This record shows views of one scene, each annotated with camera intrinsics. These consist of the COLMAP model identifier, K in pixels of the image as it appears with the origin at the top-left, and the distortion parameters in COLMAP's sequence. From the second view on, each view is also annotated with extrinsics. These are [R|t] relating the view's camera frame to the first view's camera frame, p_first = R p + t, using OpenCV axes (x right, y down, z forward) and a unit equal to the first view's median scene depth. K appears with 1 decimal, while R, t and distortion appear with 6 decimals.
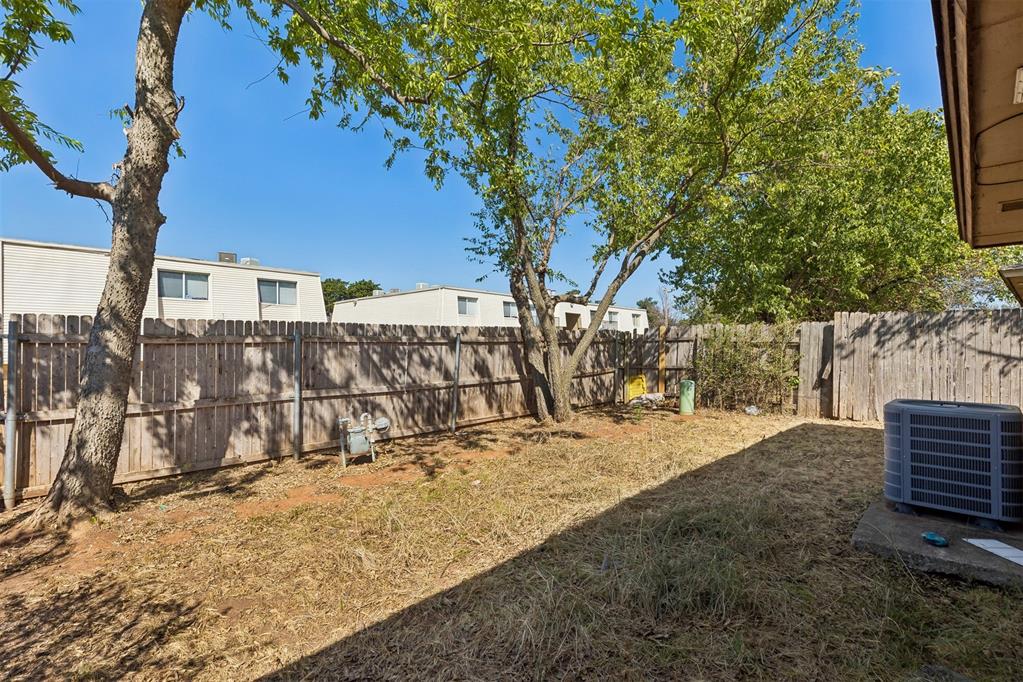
lens RADIAL K [[459.5, 0, 517.4], [0, 459.5, 342.3], [0, 0, 1]] dist [-0.001088, -0.000291]
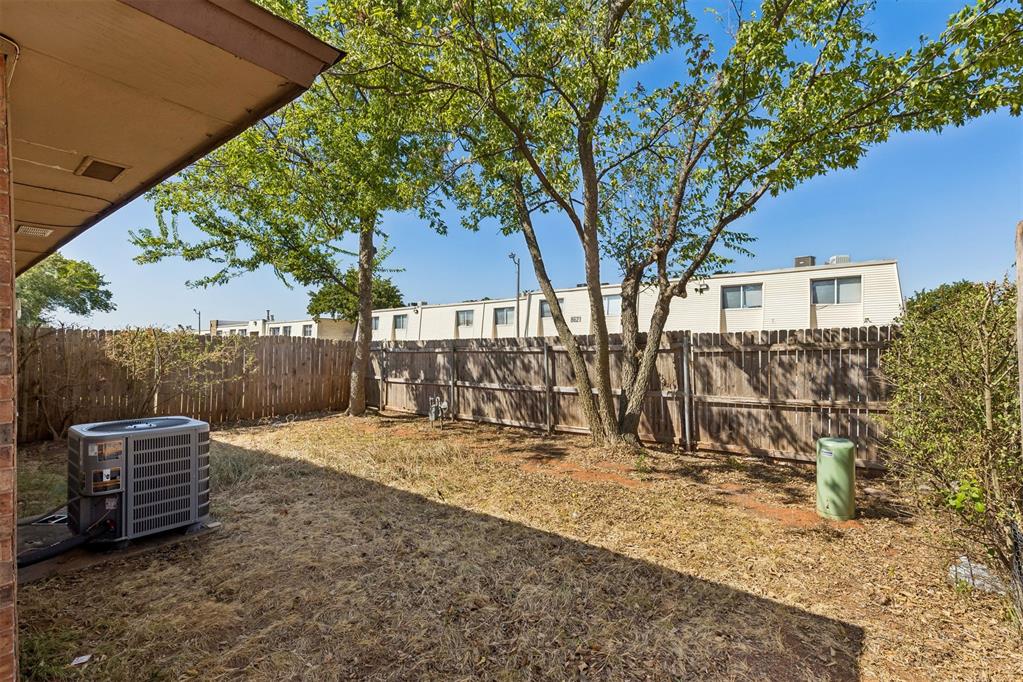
lens RADIAL K [[459.5, 0, 517.4], [0, 459.5, 342.3], [0, 0, 1]] dist [-0.001088, -0.000291]
pose [[0.159814, -0.010616, -0.987090, 0.975065], [0.008925, 0.999917, -0.009309, -0.010140], [0.987107, -0.007322, 0.159895, 0.787063]]
